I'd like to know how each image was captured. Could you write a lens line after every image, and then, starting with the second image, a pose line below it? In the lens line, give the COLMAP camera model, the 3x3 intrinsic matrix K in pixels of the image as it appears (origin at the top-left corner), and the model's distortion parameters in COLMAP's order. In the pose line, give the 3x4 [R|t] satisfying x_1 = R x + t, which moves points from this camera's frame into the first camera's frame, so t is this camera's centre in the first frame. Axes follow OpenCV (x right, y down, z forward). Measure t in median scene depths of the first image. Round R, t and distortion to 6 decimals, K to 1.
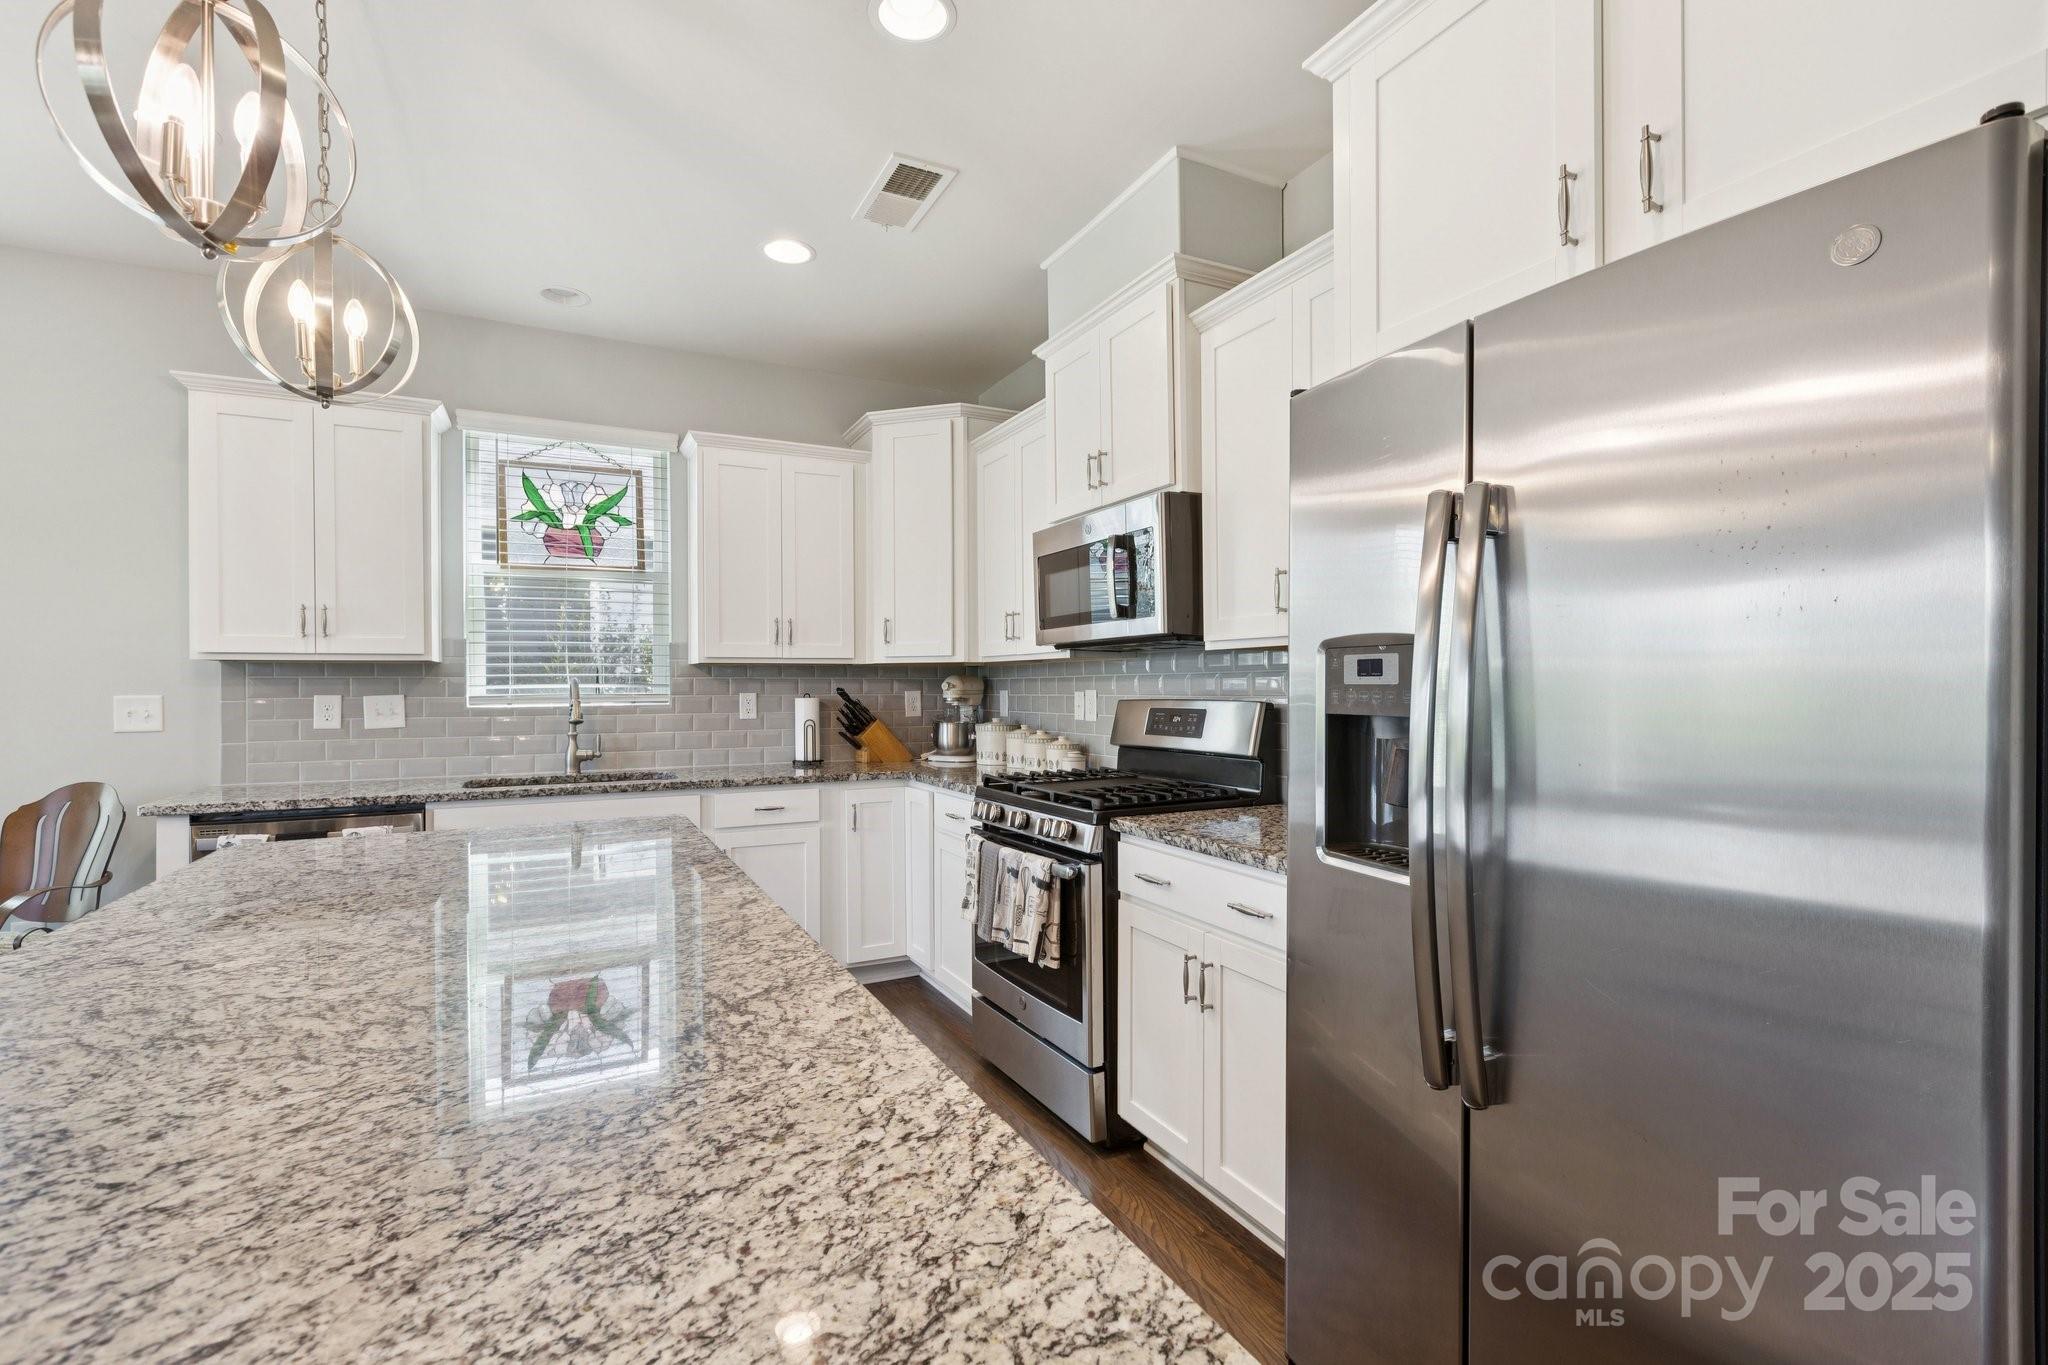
lens RADIAL K [[907.7, 0, 1031.2], [0, 907.7, 684.3], [0, 0, 1]] dist [0.001144, -0.000054]
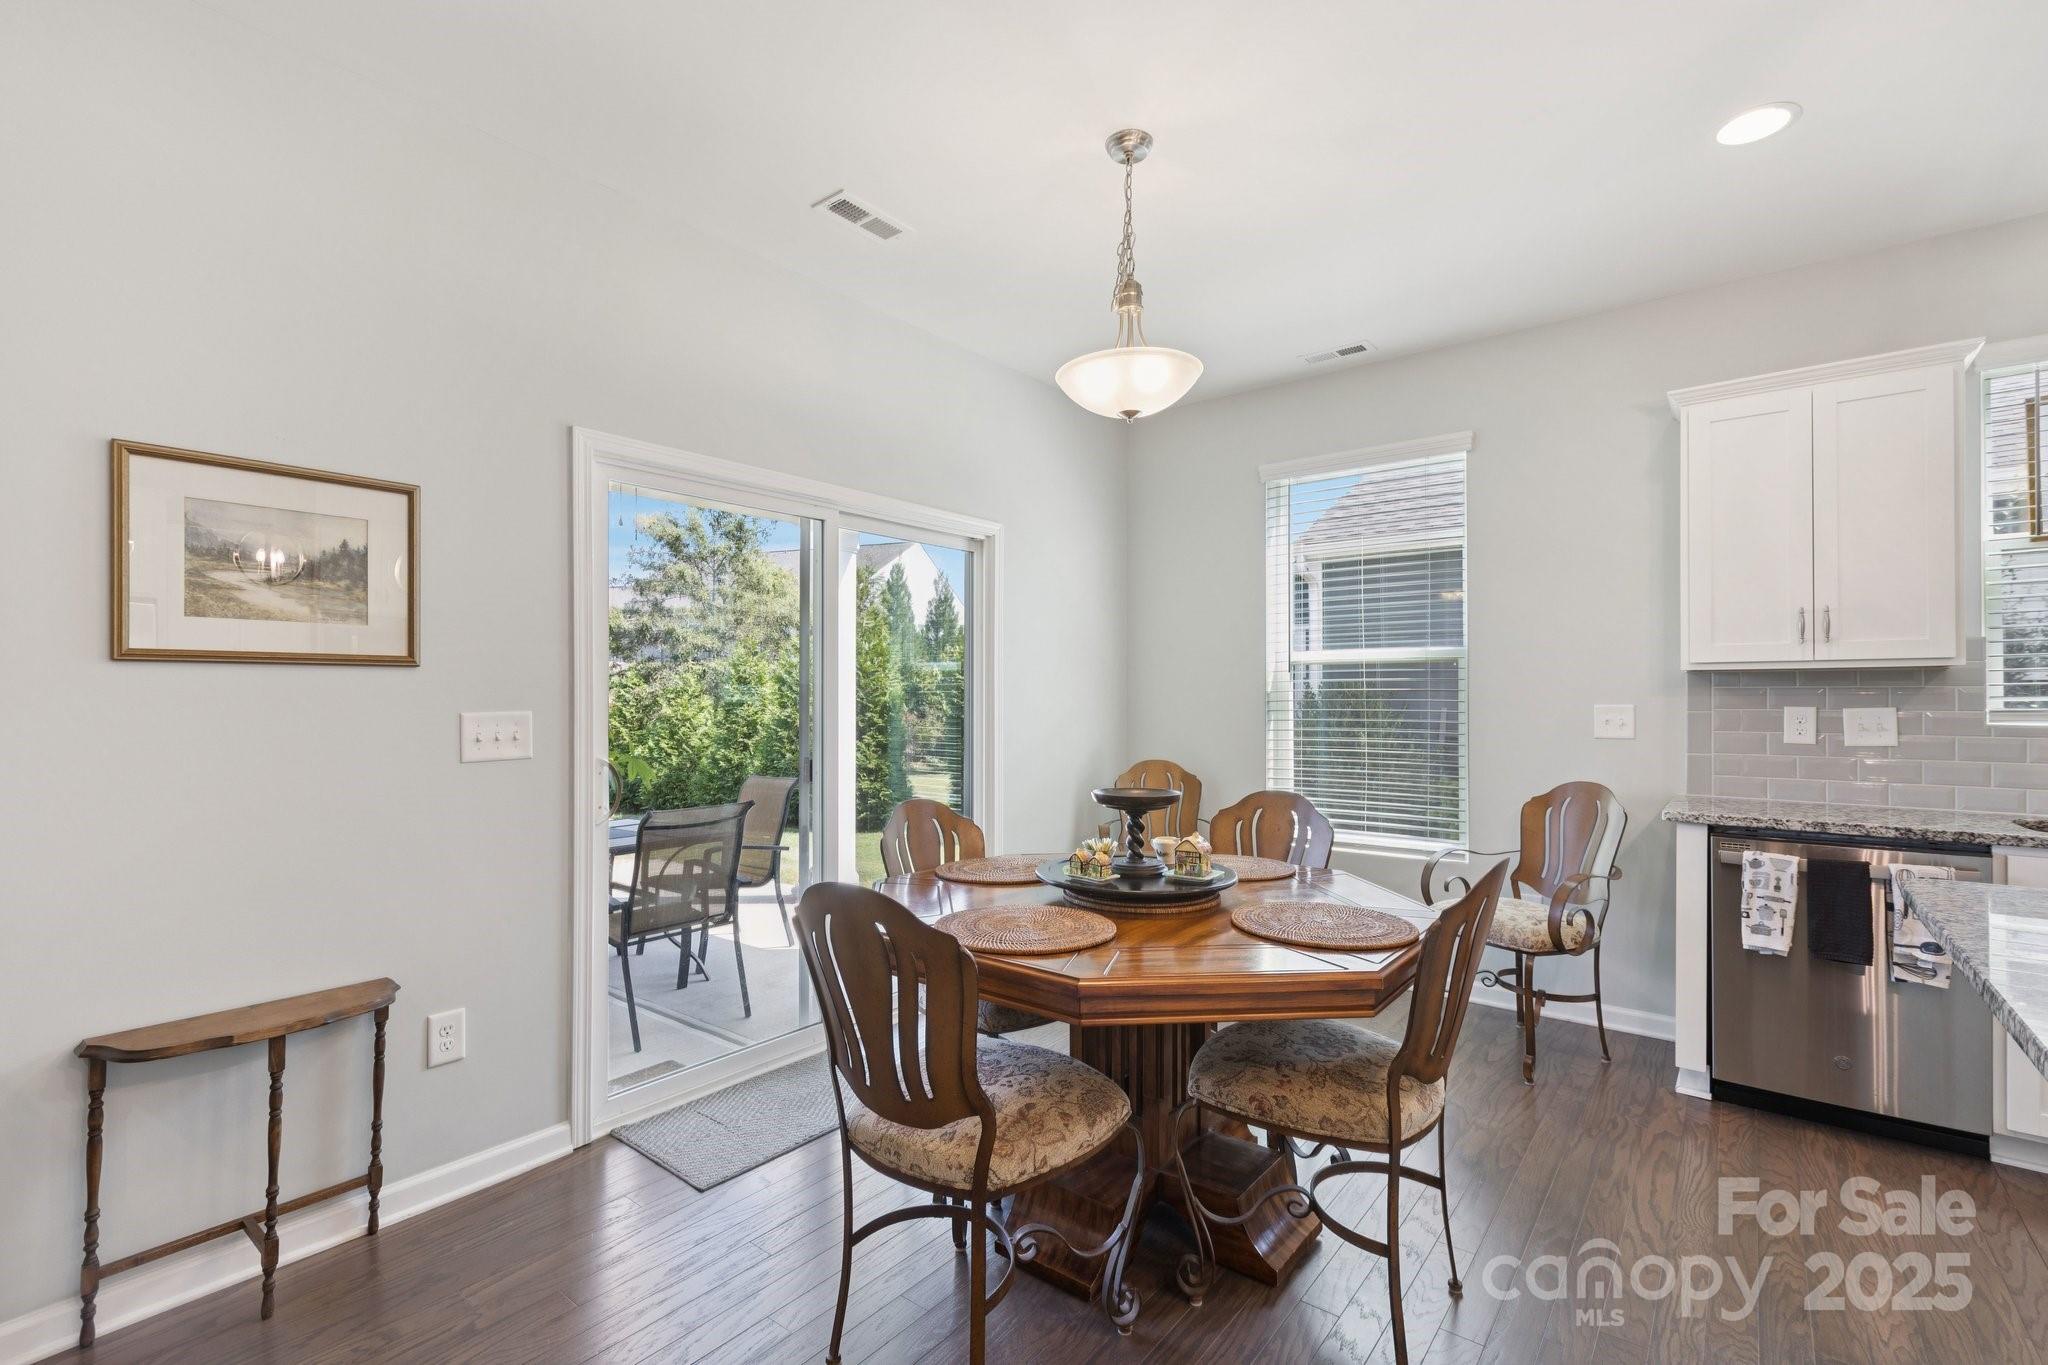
lens RADIAL K [[917.5, 0, 1063.6], [0, 917.5, 691.5], [0, 0, 1]] dist [0.001748, 0.000406]
pose [[0.448235, -0.001123, -0.893915, -0.269252], [-0.003146, 0.999991, -0.002834, 0.001709], [0.893910, 0.004082, 0.448228, -0.068498]]
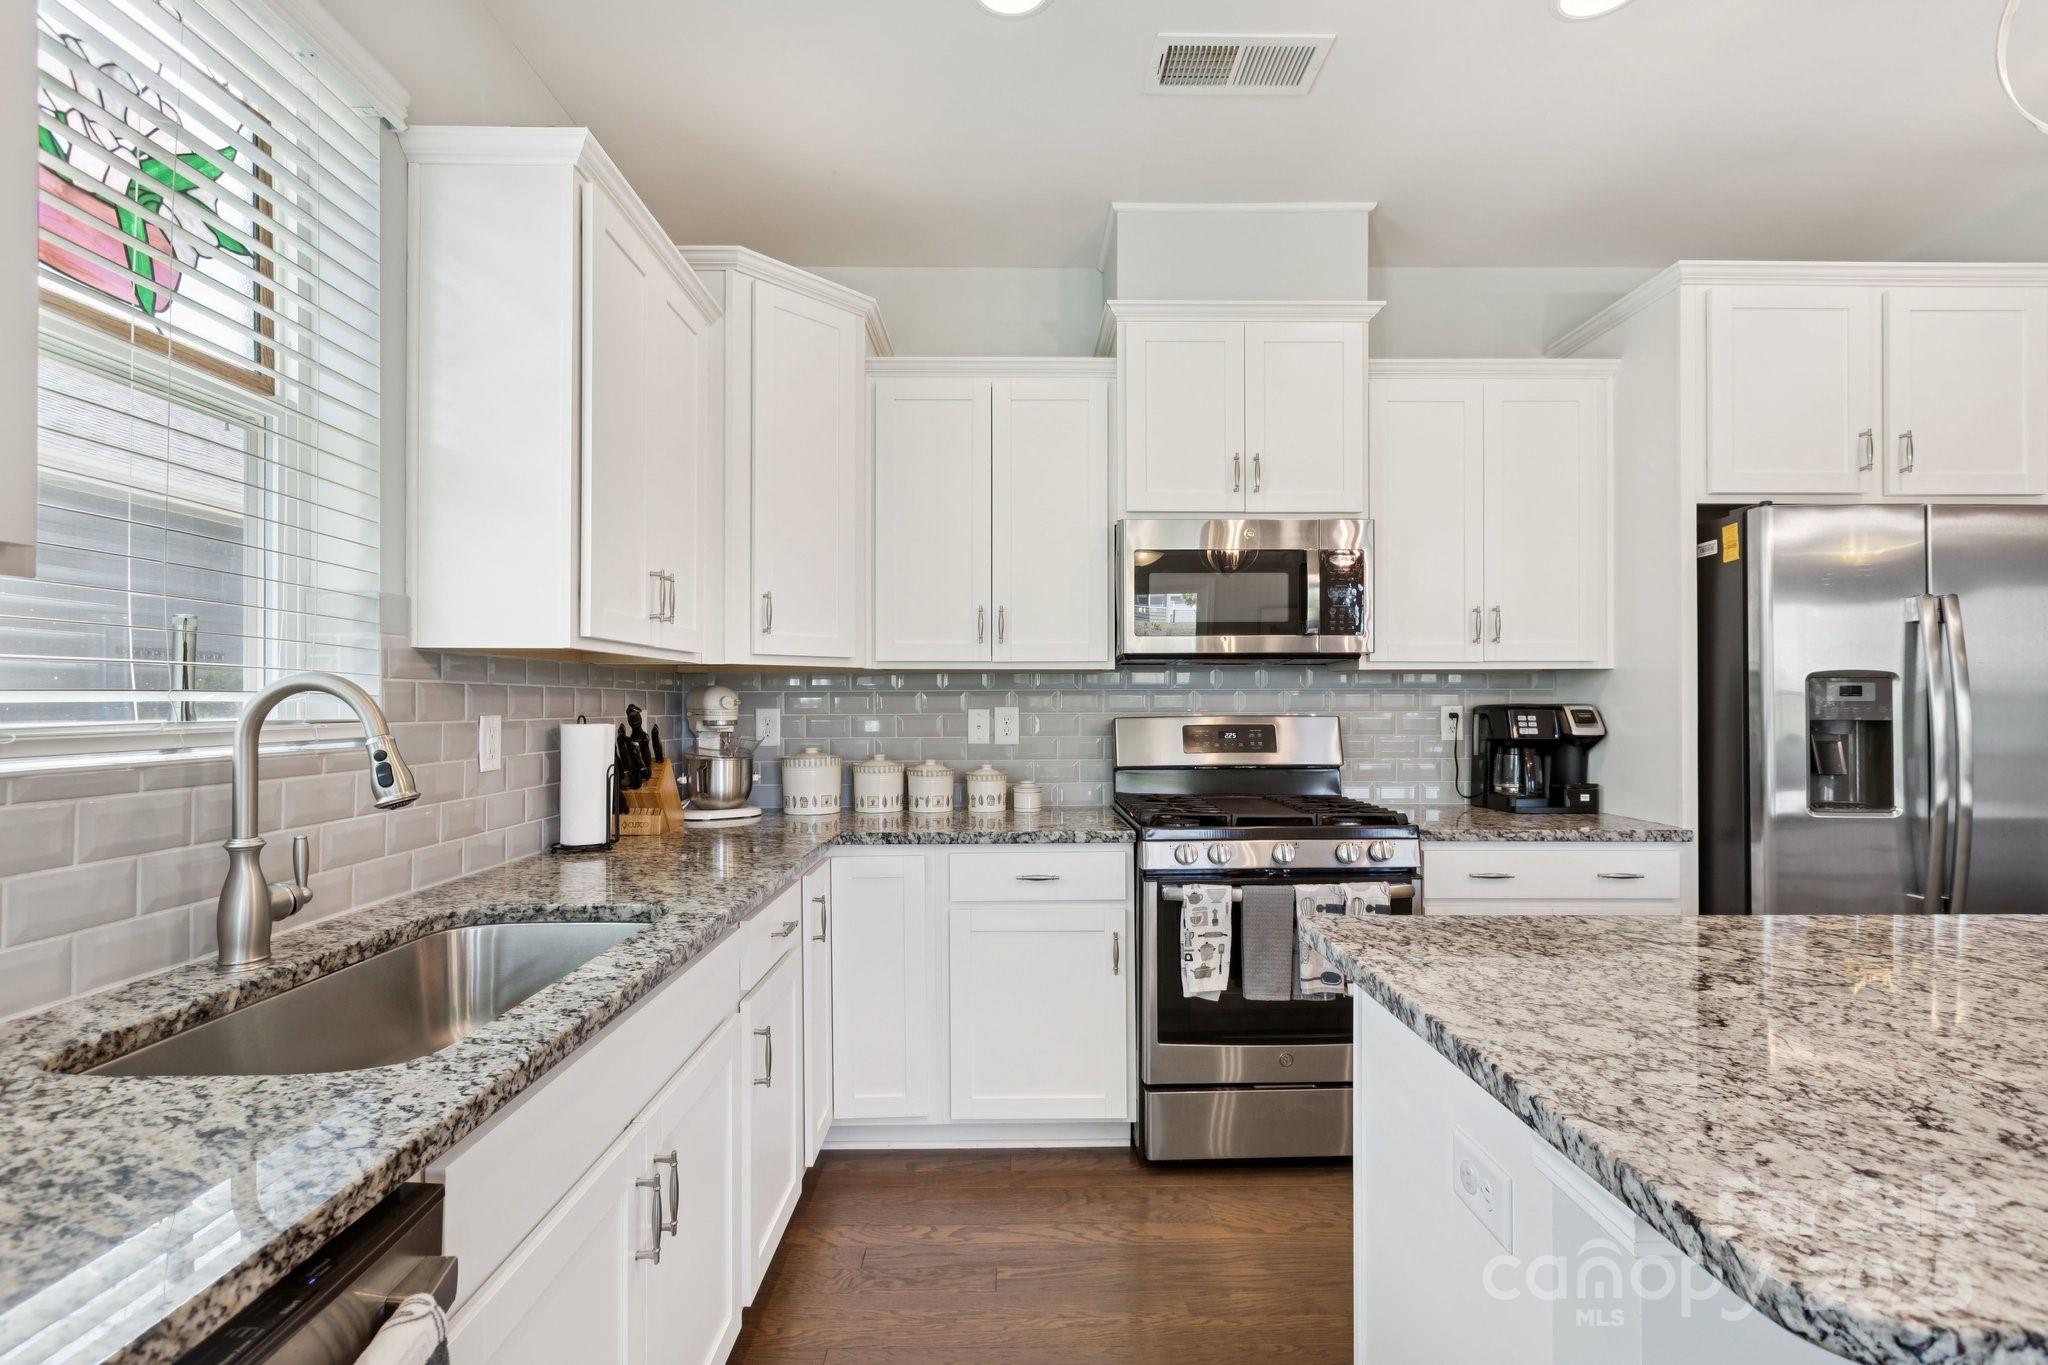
lens RADIAL K [[921.6, 0, 1021.0], [0, 921.6, 691.0], [0, 0, 1]] dist [-0.002398, -0.000366]
pose [[0.453124, 0.014170, 0.891335, -0.702132], [-0.001841, 0.999886, -0.014960, 0.003738], [-0.891446, 0.005138, 0.453098, 0.618385]]
